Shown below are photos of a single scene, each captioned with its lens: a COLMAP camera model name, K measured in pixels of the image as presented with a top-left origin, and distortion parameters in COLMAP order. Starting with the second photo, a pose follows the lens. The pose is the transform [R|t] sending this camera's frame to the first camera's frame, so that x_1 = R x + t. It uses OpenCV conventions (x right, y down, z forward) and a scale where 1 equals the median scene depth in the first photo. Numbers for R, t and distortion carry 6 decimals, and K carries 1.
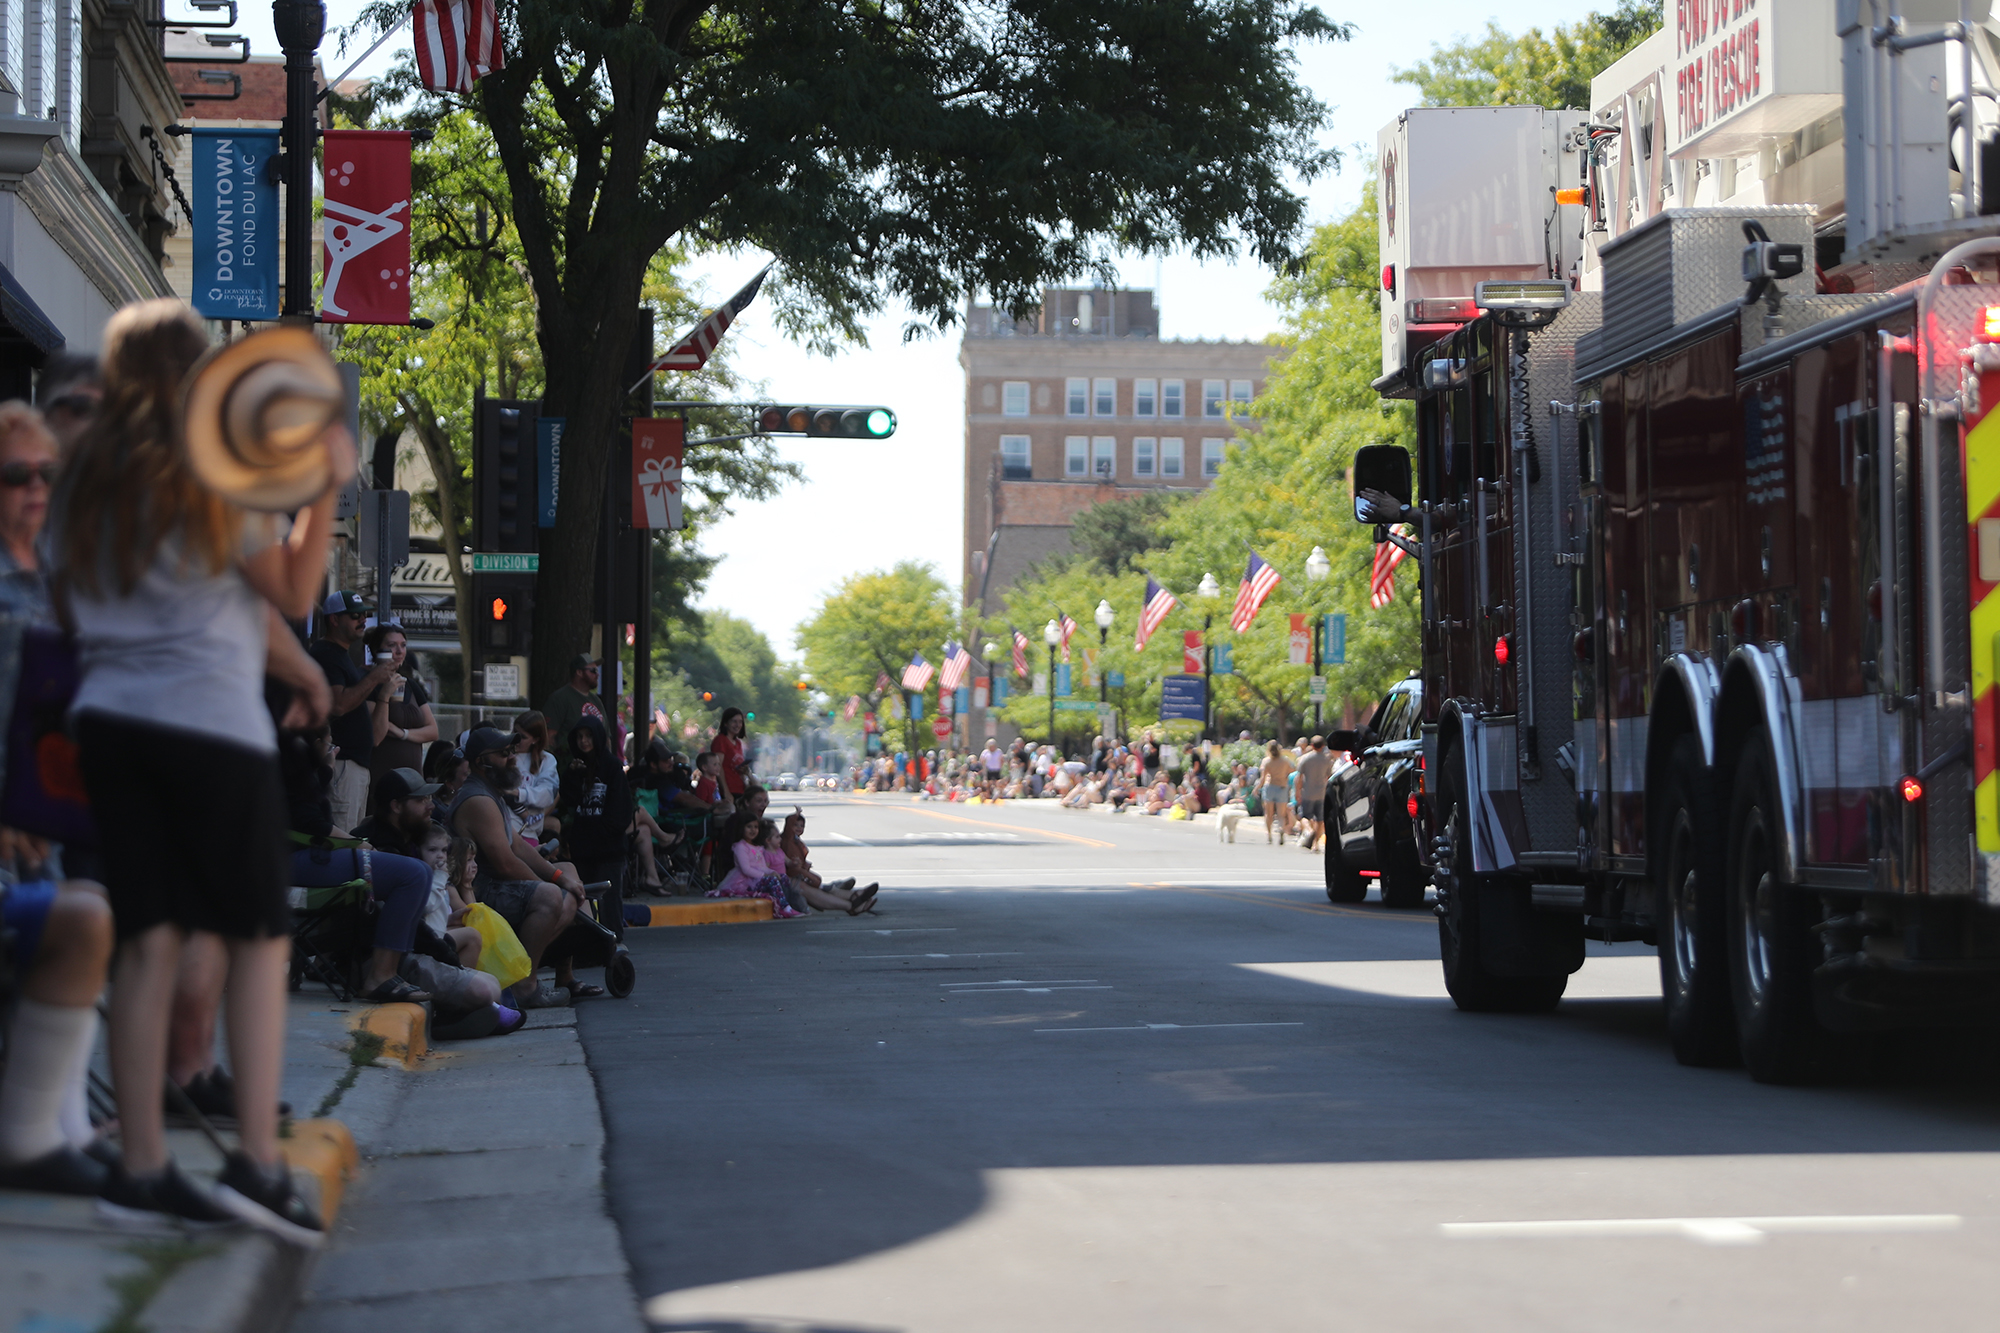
lens RADIAL K [[7192.7, 0, 1000.3], [0, 7192.7, 665.5], [0, 0, 1]] dist [-0.053774, 0.000000]
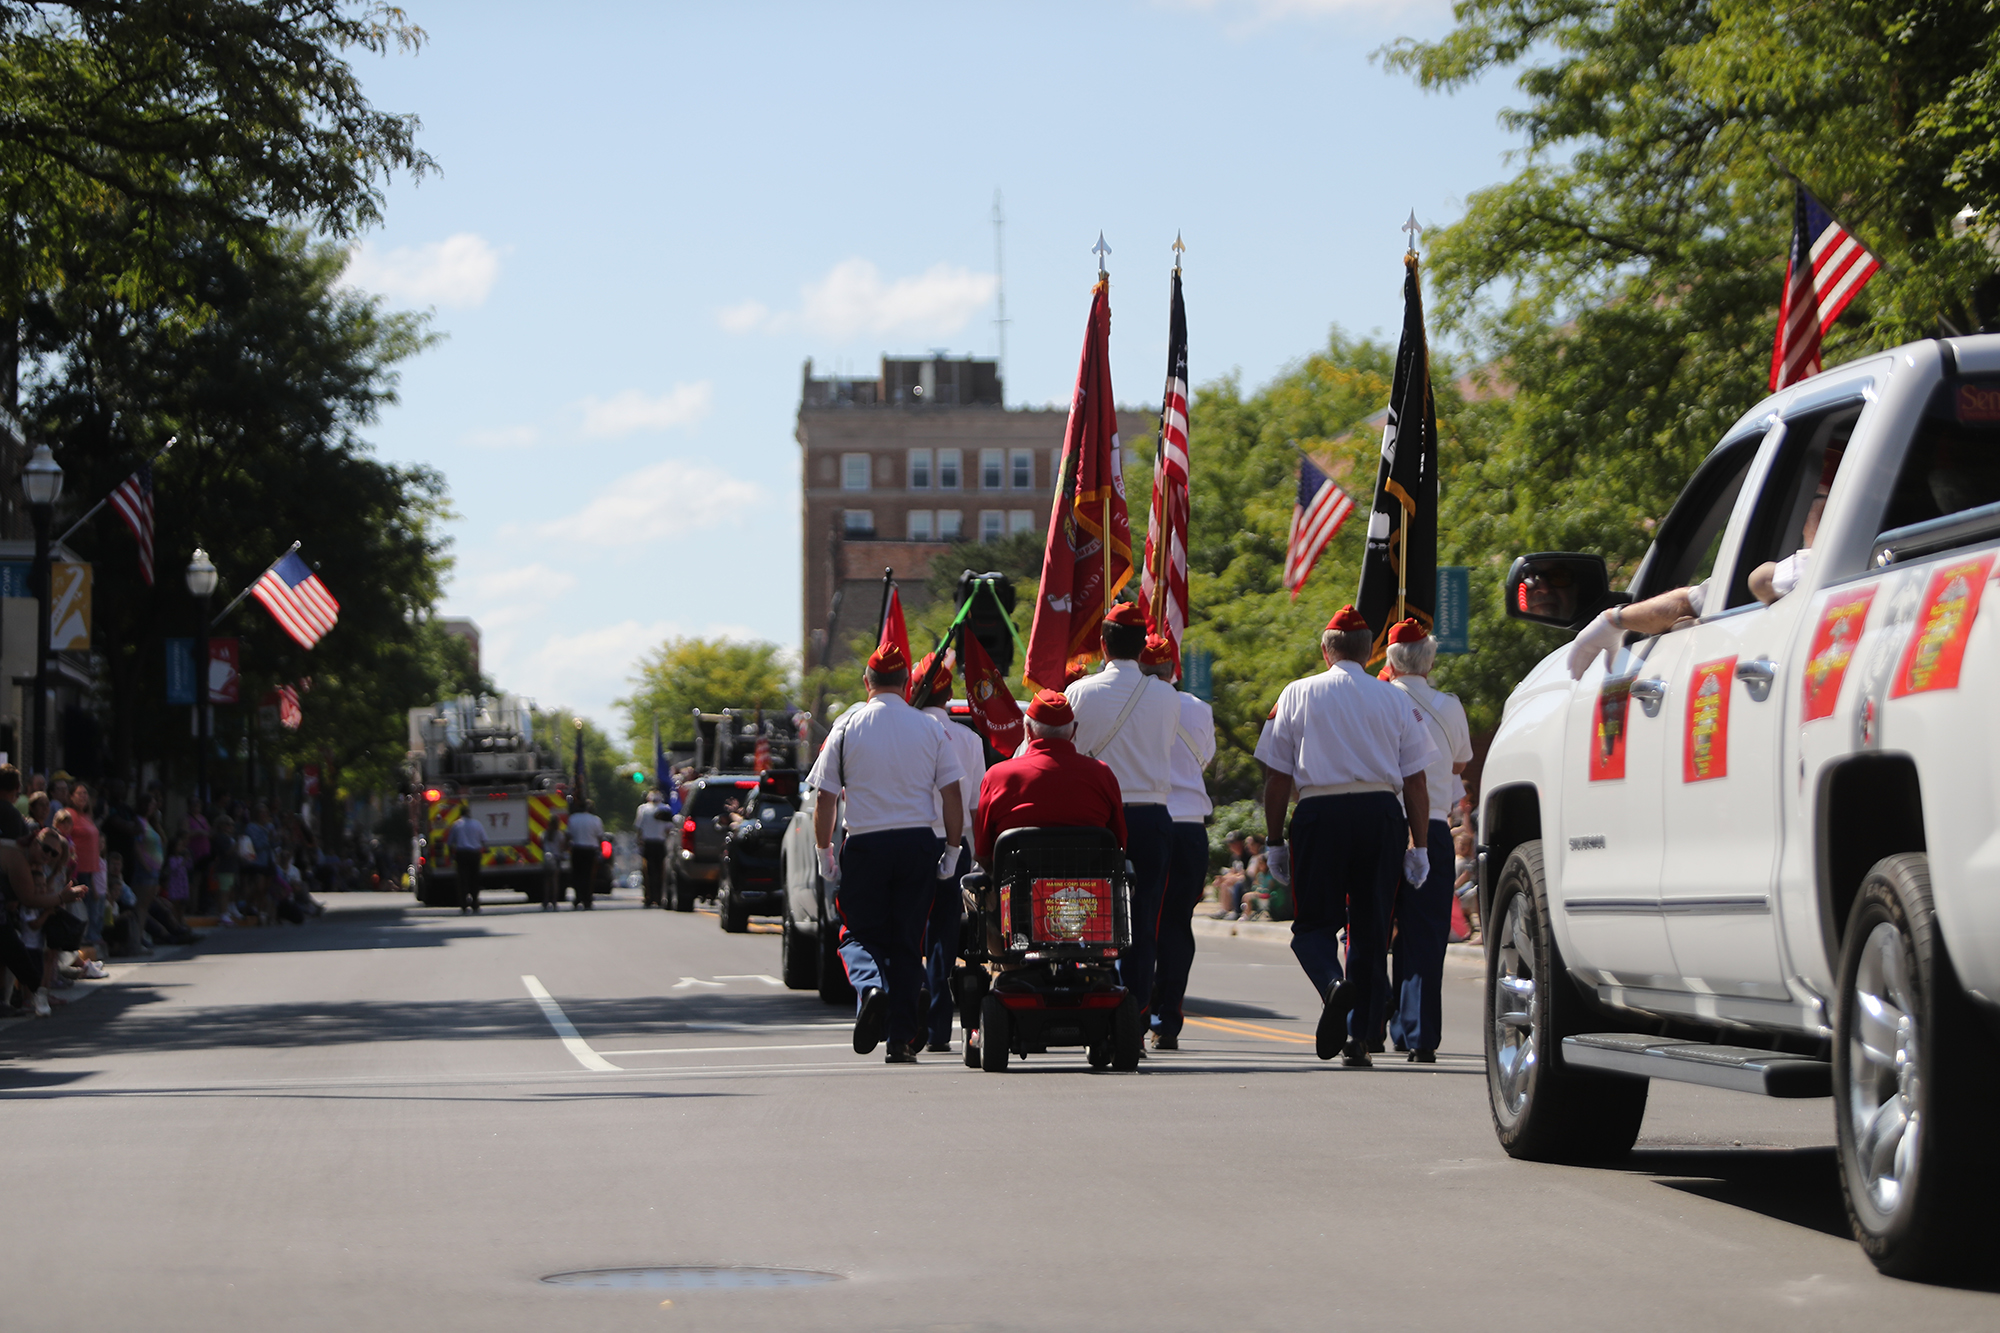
lens RADIAL K [[6325.0, 0, 999.6], [0, 6325.0, 668.0], [0, 0, 1]] dist [-0.084472, 0.000000]
pose [[0.999586, -0.012391, 0.025953, -0.000837], [0.012825, 0.999779, -0.016627, 0.002915], [-0.025742, 0.016953, 0.999525, 0.166443]]
